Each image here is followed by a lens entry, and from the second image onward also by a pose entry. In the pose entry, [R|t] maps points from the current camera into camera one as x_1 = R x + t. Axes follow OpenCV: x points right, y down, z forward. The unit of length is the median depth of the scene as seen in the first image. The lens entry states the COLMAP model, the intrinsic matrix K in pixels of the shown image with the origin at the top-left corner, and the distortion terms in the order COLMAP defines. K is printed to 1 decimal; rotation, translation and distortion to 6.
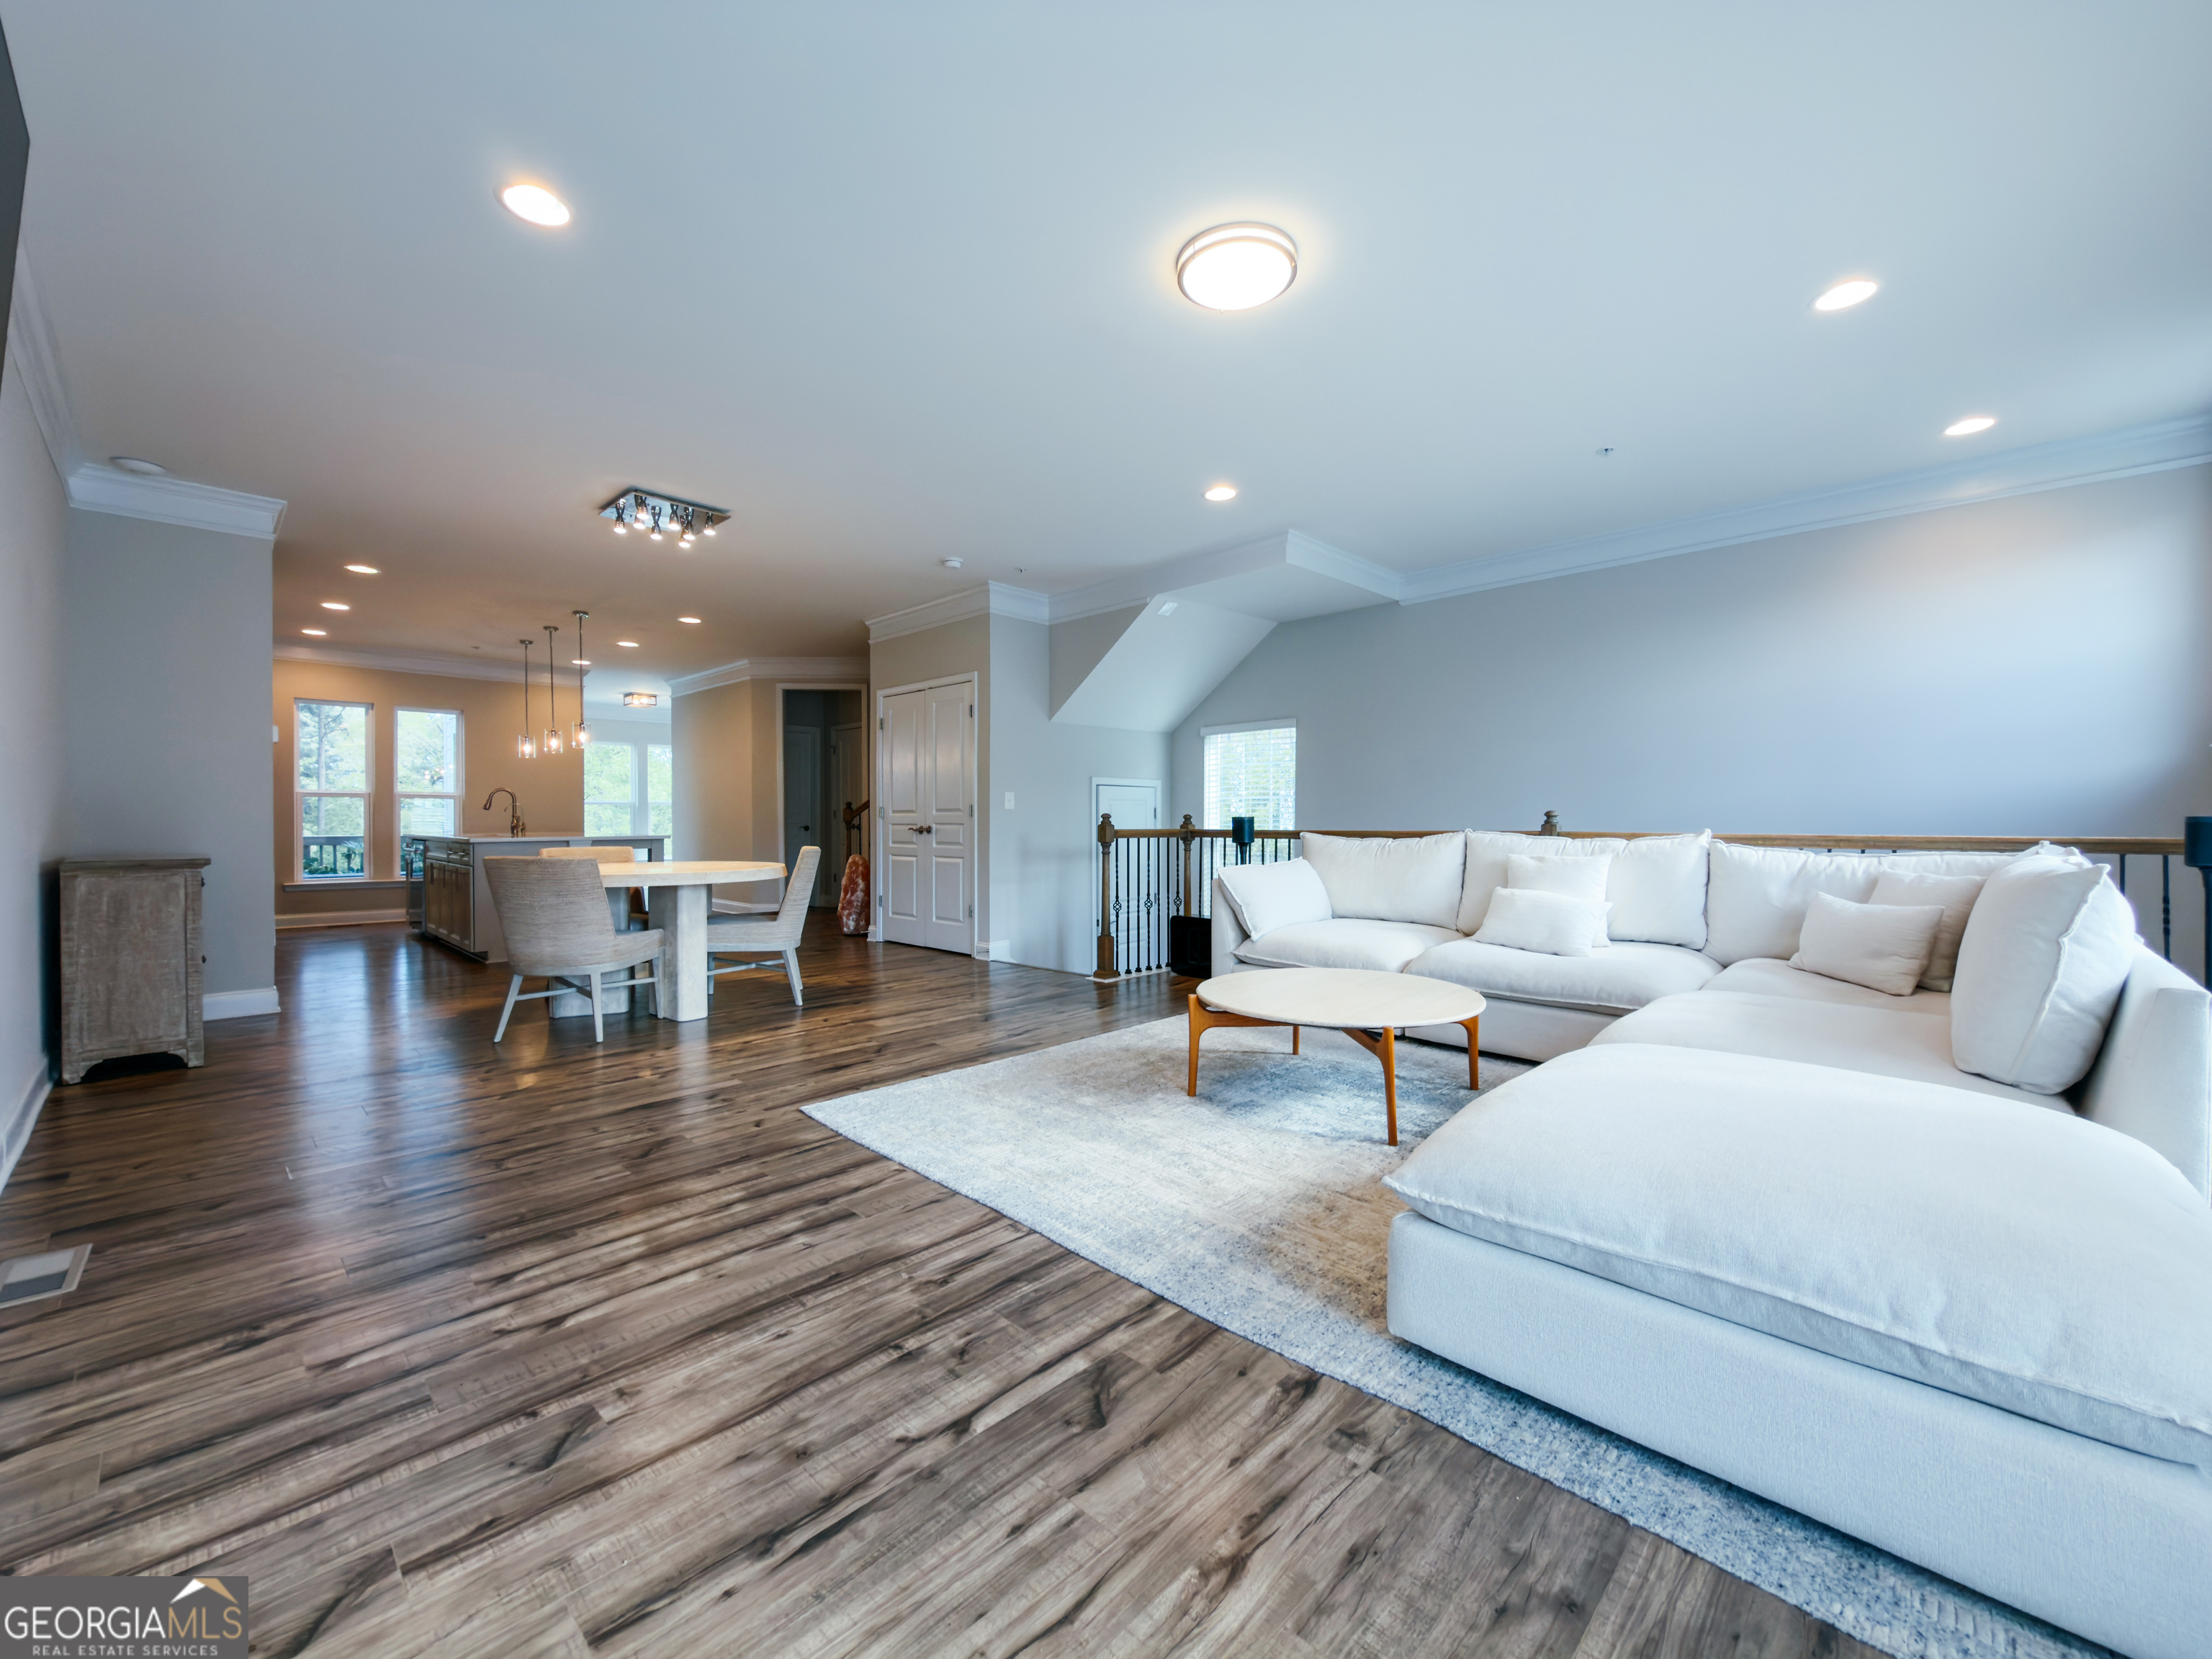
lens RADIAL K [[893.8, 0, 1106.0], [0, 893.8, 829.5], [0, 0, 1]] dist [0.001793, 0.000242]
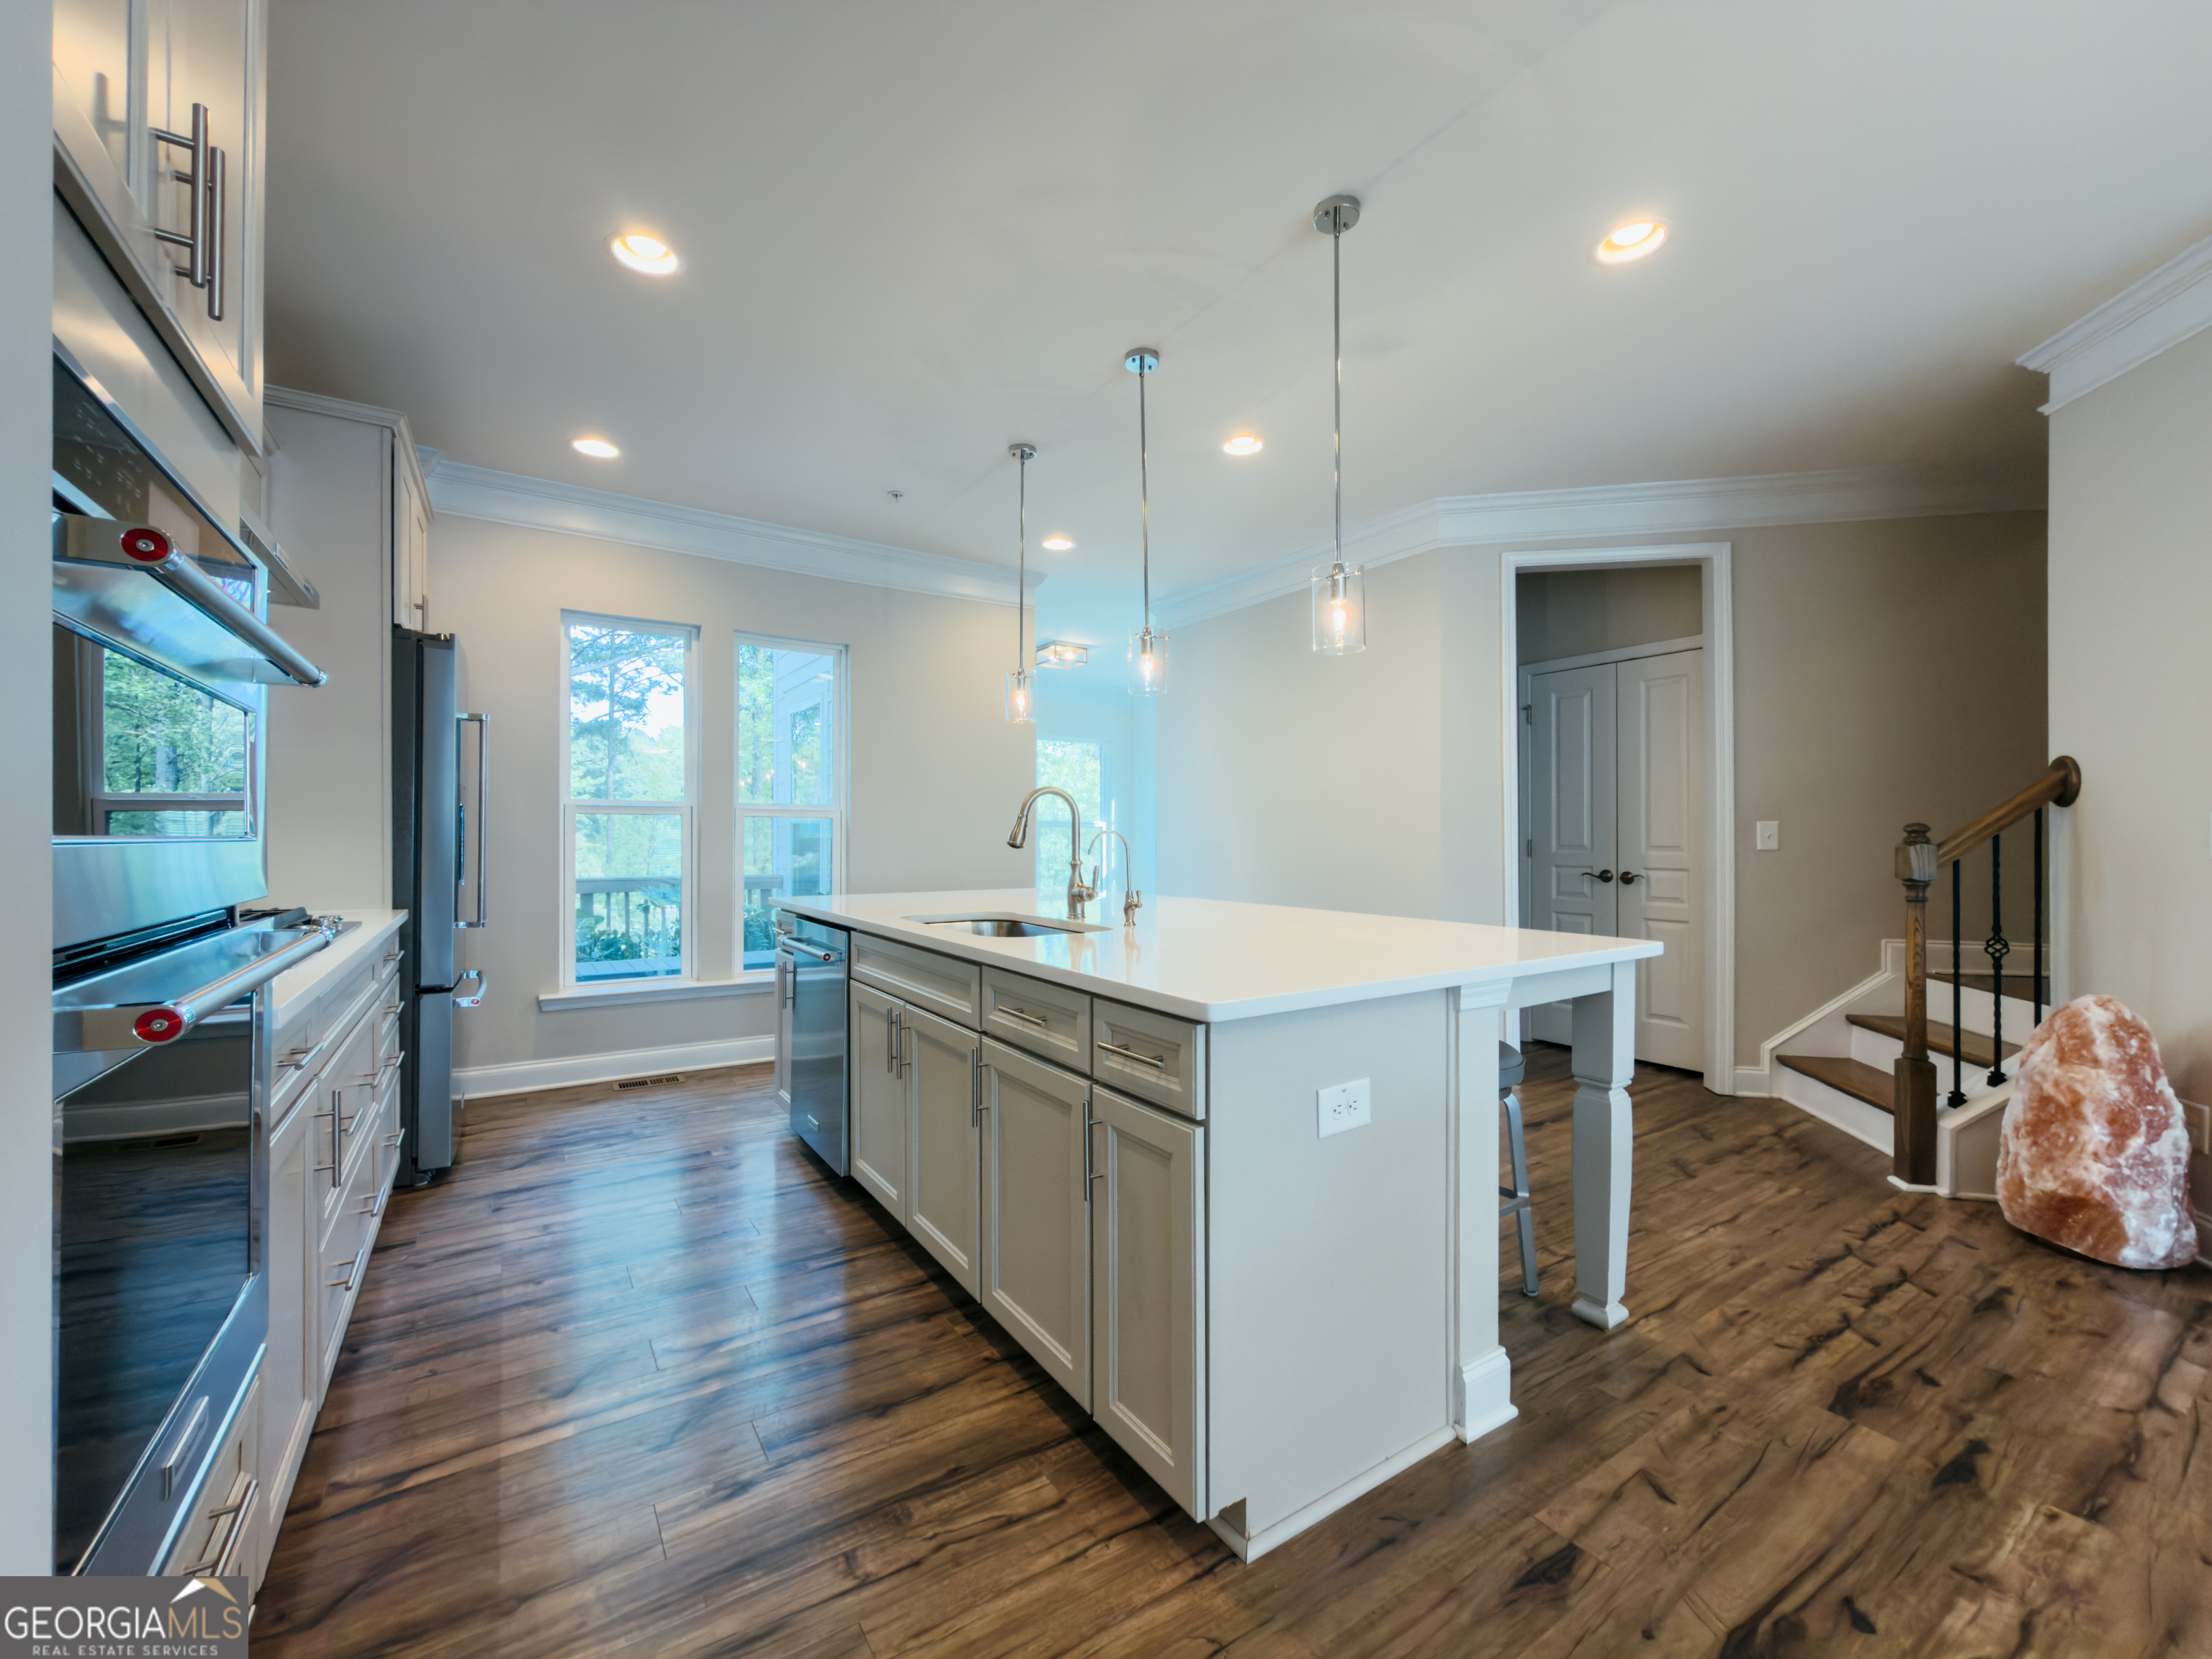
lens RADIAL K [[886.6, 0, 1106.0], [0, 886.6, 829.5], [0, 0, 1]] dist [0.002062, 0.000507]
pose [[0.978225, 0.001498, -0.207543, -0.467829], [-0.005621, 0.999798, -0.019277, -0.017825], [0.207472, 0.020024, 0.978036, 0.533202]]
